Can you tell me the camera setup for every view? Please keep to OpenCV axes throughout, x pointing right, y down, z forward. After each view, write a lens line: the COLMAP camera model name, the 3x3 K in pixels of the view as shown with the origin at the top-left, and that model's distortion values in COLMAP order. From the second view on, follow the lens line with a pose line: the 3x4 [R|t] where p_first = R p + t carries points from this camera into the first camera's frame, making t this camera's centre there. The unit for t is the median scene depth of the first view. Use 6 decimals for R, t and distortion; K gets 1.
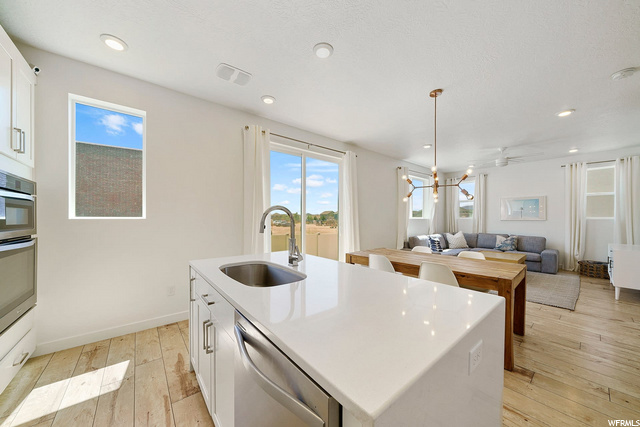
lens RADIAL K [[225.5, 0, 322.0], [0, 225.5, 218.6], [0, 0, 1]] dist [-0.000730, 0.000018]
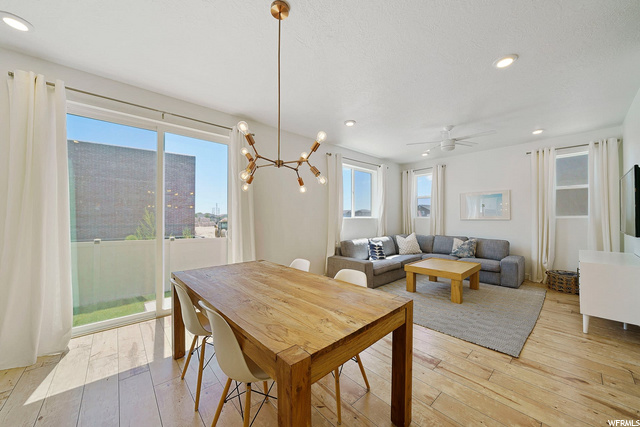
lens RADIAL K [[231.7, 0, 318.1], [0, 231.7, 216.0], [0, 0, 1]] dist [-0.001635, -0.000177]
pose [[0.999613, -0.001731, 0.027766, 0.292345], [0.001997, 0.999952, -0.009553, 0.000843], [-0.027748, 0.009605, 0.999569, 0.191273]]
